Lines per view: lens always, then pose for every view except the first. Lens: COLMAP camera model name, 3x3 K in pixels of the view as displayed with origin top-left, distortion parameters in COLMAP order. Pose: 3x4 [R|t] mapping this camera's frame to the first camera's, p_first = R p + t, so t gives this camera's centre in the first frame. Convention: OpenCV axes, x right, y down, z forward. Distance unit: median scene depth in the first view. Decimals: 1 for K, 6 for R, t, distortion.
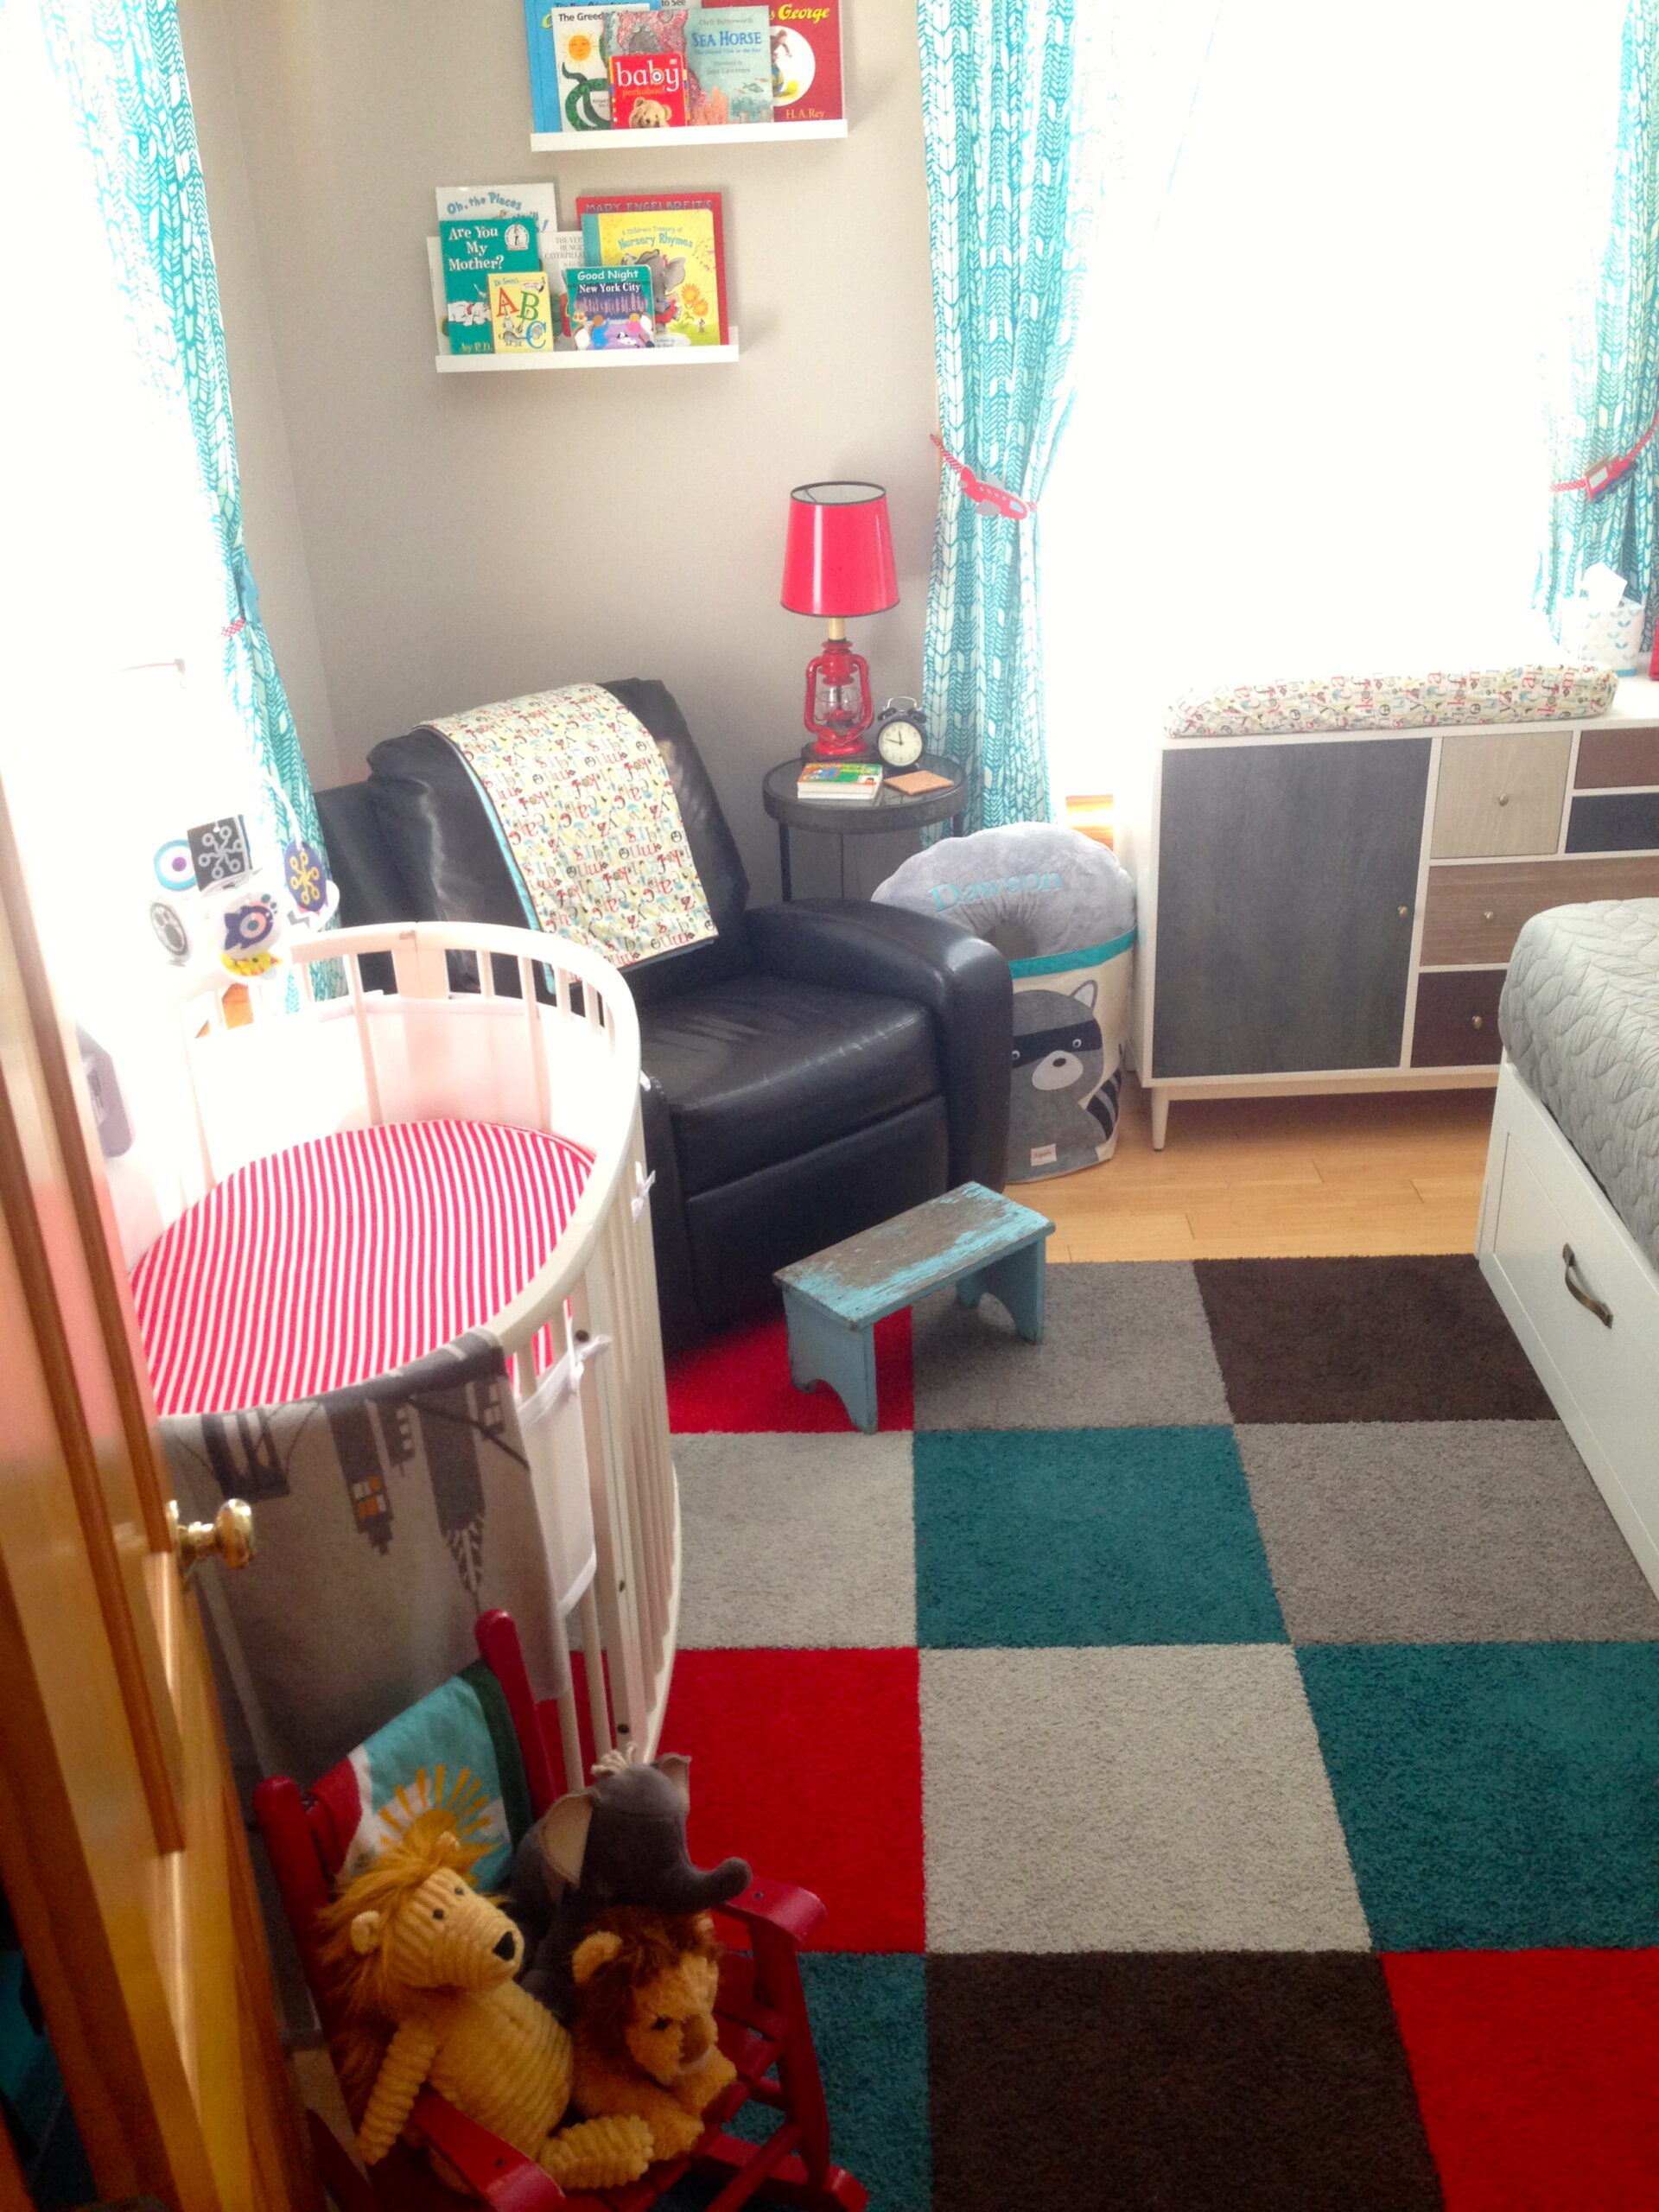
lens RADIAL K [[2141.6, 0, 885.9], [0, 2141.6, 1104.4], [0, 0, 1]] dist [-0.101109, 0.305023]
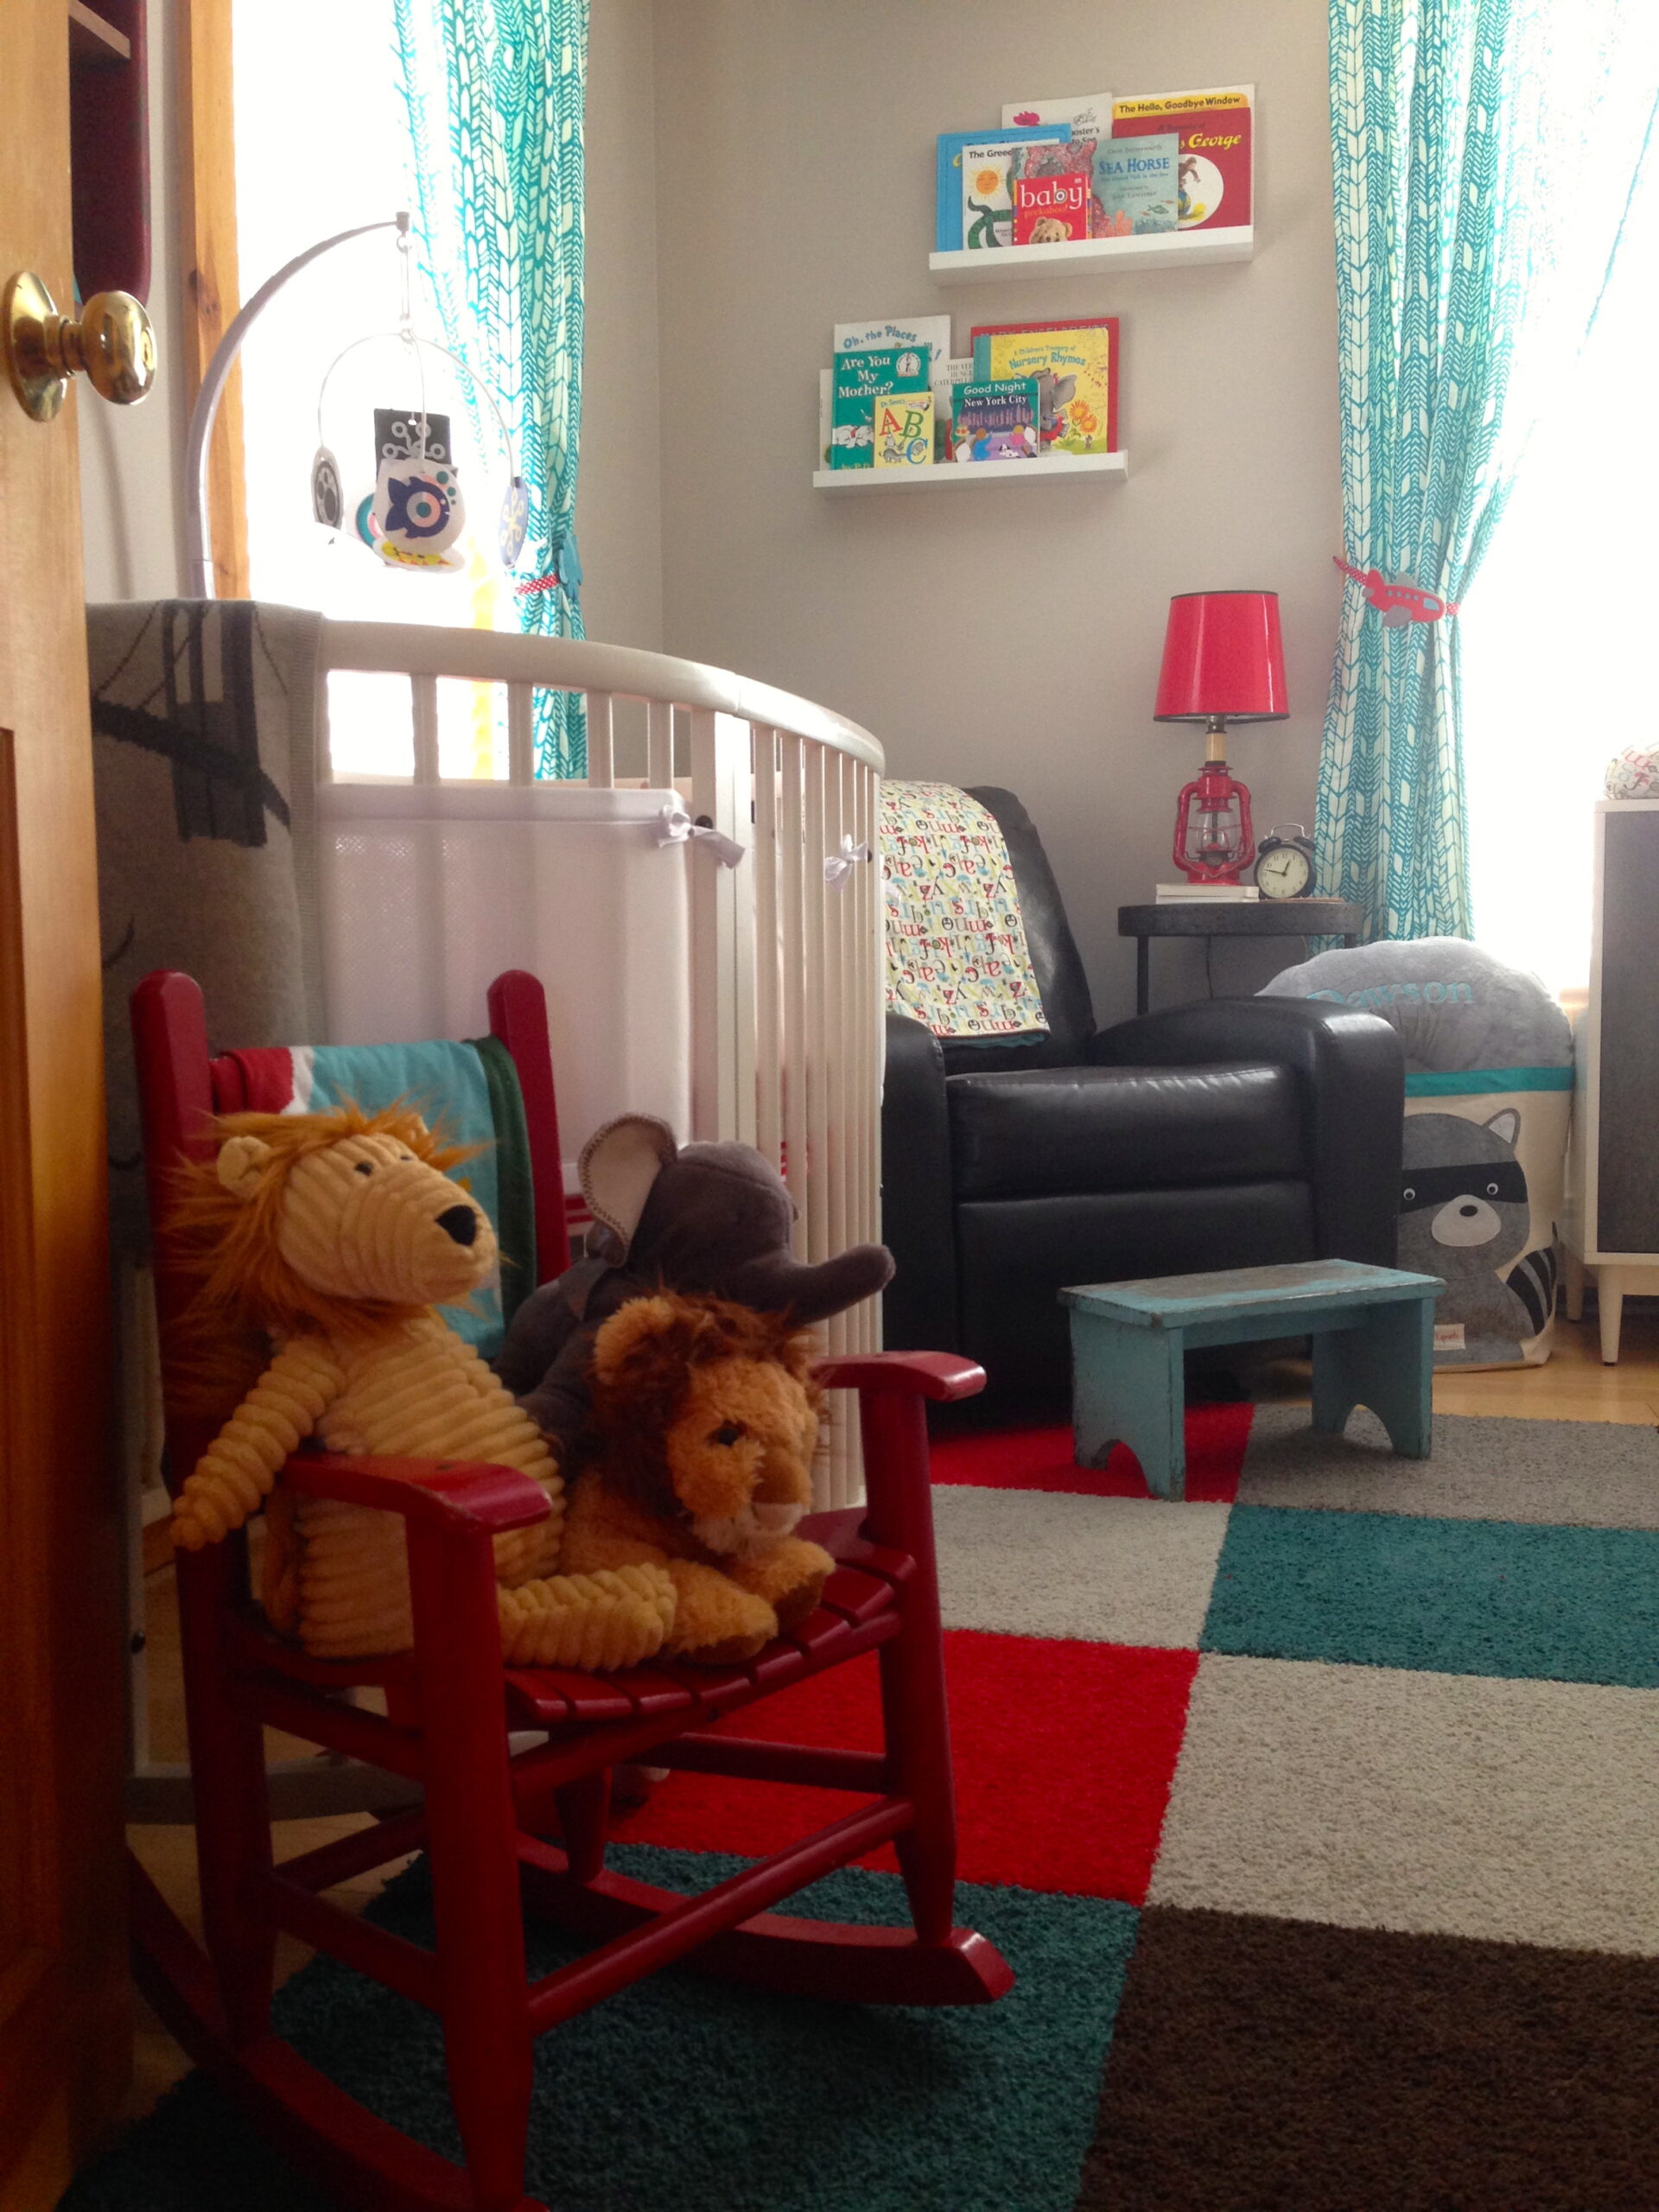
lens RADIAL K [[2082.7, 0, 833.5], [0, 2082.7, 1024.2], [0, 0, 1]] dist [0.165830, -0.388132]
pose [[0.969420, 0.034556, -0.242961, 0.041756], [-0.126179, 0.919331, -0.372705, 0.244760], [0.210482, 0.391965, 0.895578, 0.233357]]
